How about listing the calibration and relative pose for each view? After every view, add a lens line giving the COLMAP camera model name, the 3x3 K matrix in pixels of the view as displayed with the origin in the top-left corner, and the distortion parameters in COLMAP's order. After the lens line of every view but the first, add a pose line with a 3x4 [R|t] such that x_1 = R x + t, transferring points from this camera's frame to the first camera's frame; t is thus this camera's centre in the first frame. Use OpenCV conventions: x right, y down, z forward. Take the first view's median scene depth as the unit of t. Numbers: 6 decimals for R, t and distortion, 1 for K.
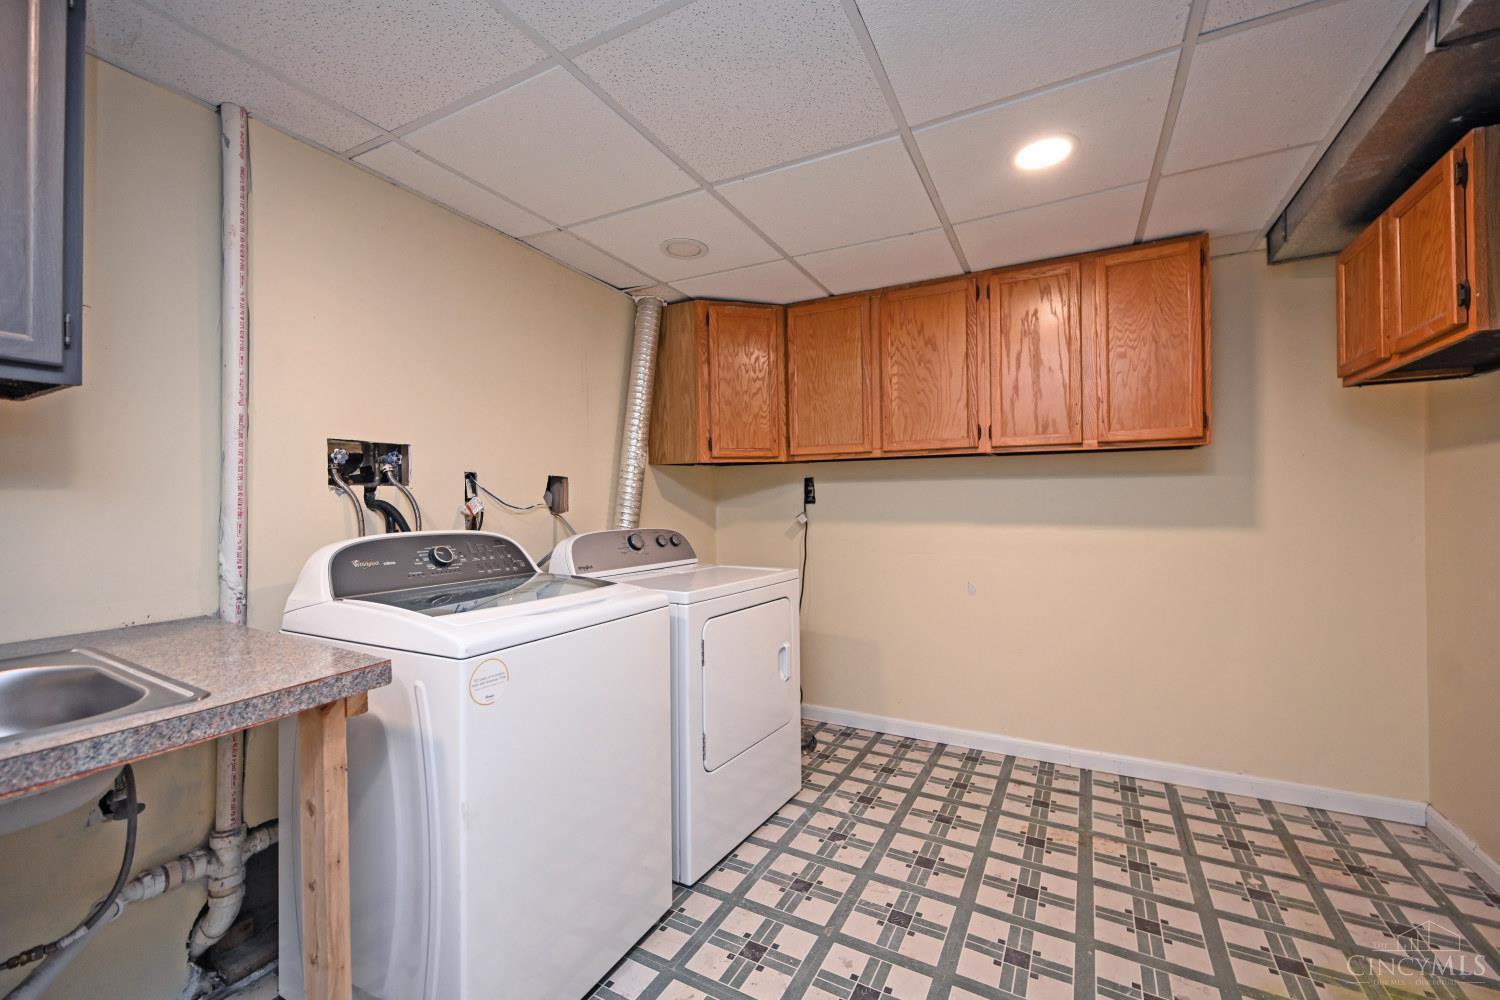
lens RADIAL K [[603.9, 0, 756.5], [0, 603.9, 496.8], [0, 0, 1]] dist [0.000138, 0.000216]
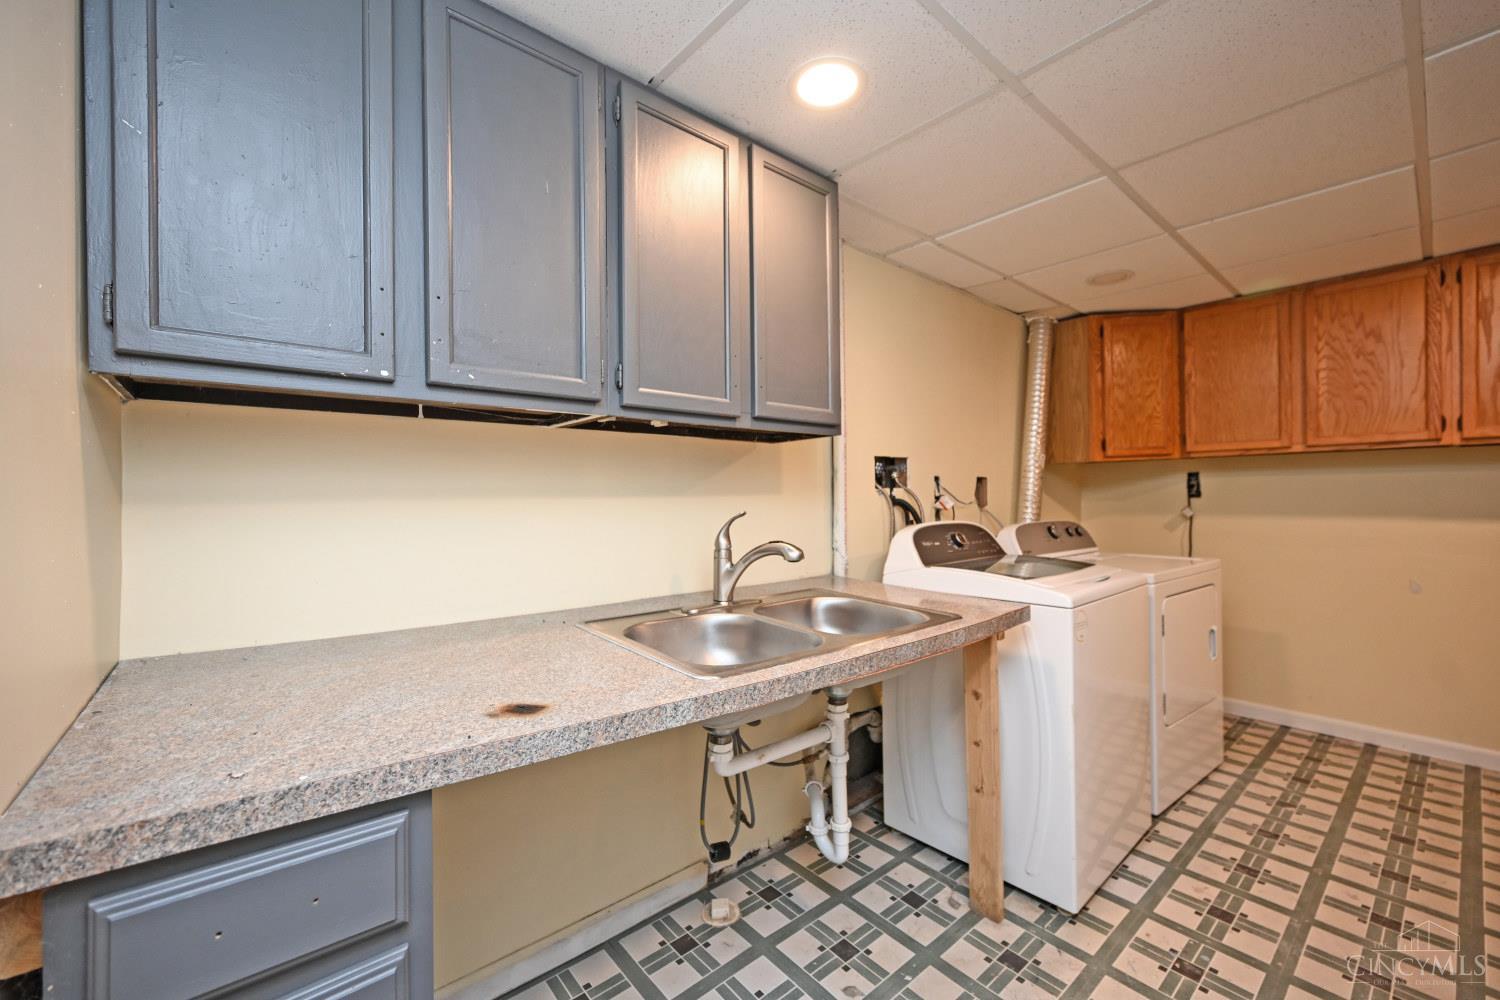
lens RADIAL K [[609.1, 0, 750.0], [0, 609.1, 500.0], [0, 0, 1]] dist [0.002218, 0.000102]
pose [[0.934030, -0.004497, -0.357166, -0.301841], [0.011353, 0.999789, 0.017100, -0.013147], [0.357014, -0.020027, 0.933884, -0.293799]]
